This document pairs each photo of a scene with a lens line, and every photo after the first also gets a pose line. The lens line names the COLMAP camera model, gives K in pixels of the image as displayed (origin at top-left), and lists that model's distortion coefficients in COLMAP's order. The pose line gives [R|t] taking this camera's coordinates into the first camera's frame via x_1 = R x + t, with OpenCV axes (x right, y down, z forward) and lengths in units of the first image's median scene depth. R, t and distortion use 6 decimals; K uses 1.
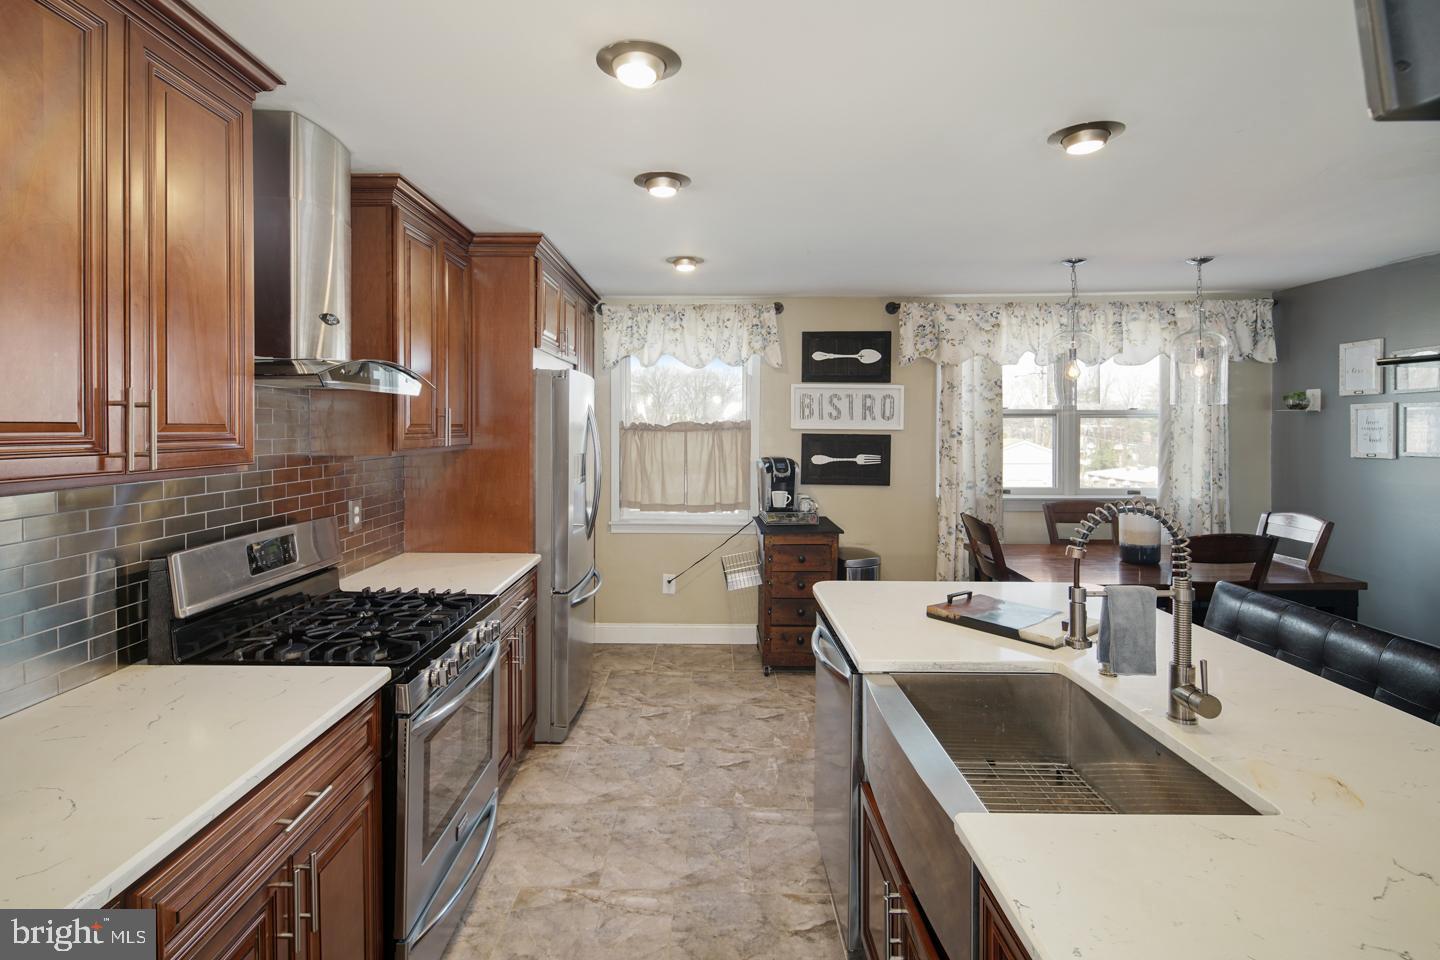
lens RADIAL K [[696.6, 0, 699.1], [0, 696.6, 431.7], [0, 0, 1]] dist [0.002498, 0.000342]
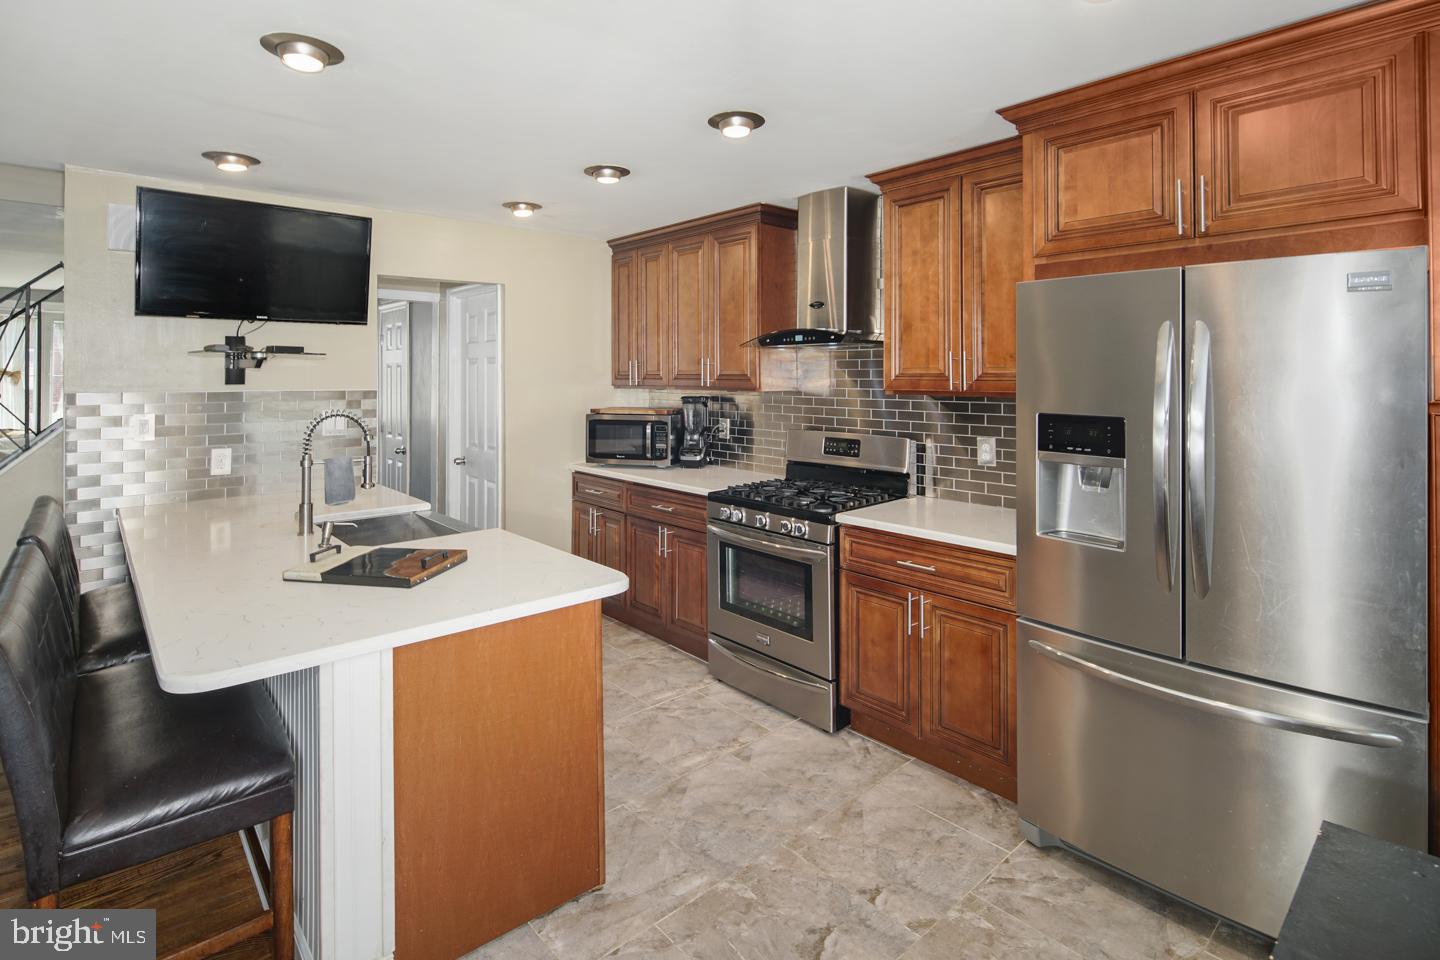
lens RADIAL K [[717.6, 0, 688.0], [0, 717.6, 361.0], [0, 0, 1]] dist [0.002598, 0.000664]
pose [[-0.752000, -0.012028, -0.659054, 0.360652], [-0.004932, 0.999908, -0.012621, -0.002781], [0.659145, -0.006240, -0.751990, 0.929013]]
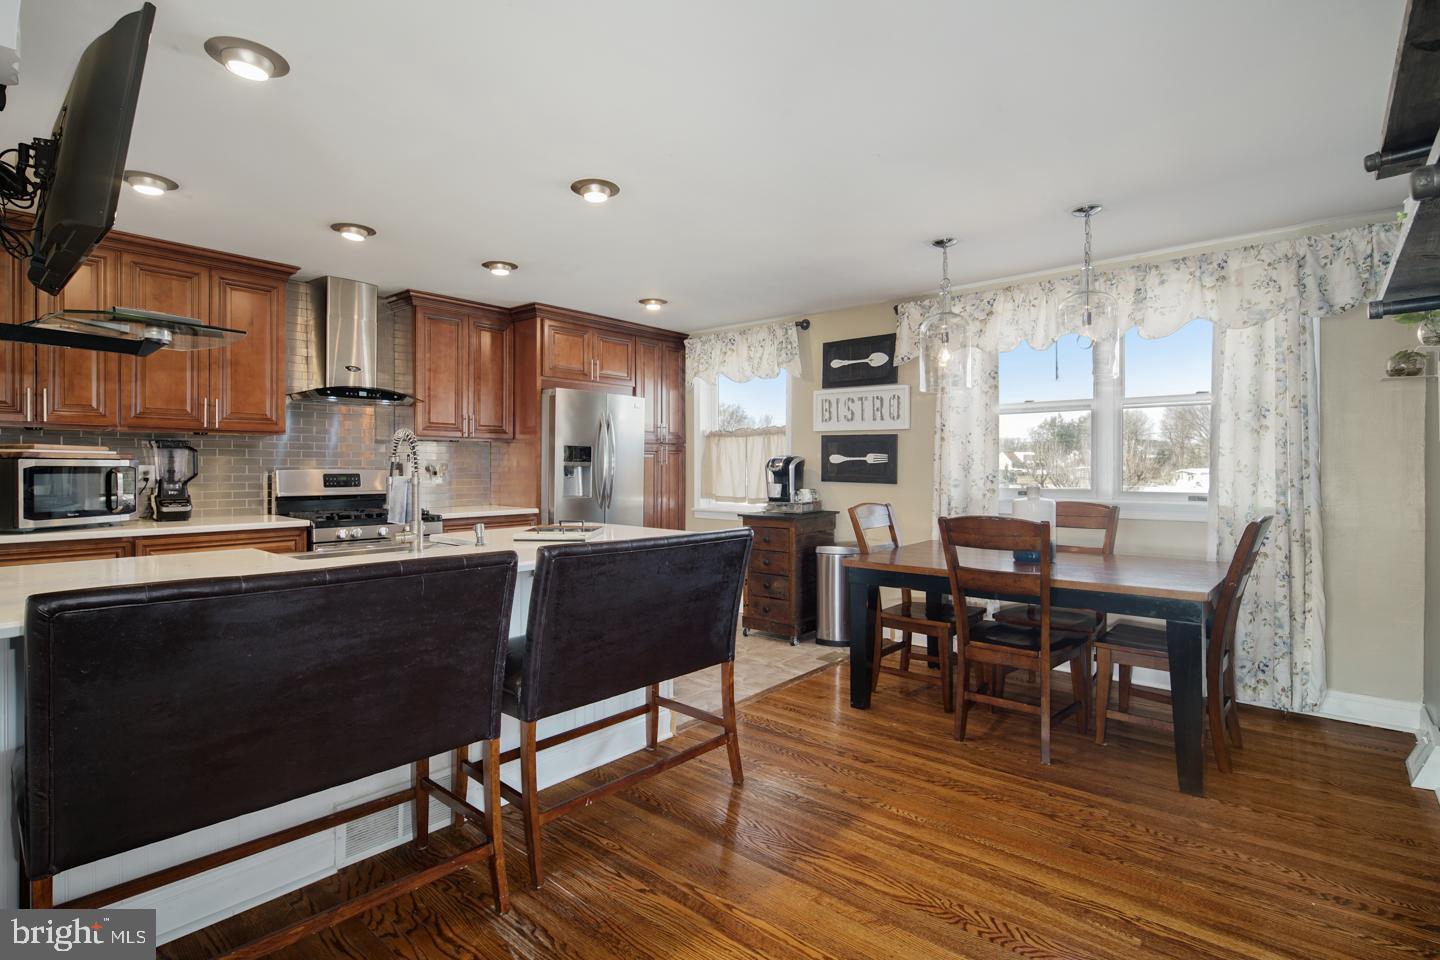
lens RADIAL K [[700.8, 0, 699.1], [0, 700.8, 468.2], [0, 0, 1]] dist [0.009913, -0.000841]
pose [[0.761354, 0.004724, -0.648319, 0.735734], [-0.008810, 0.999957, -0.003059, 0.061225], [0.648276, 0.008041, 0.761363, 0.030434]]
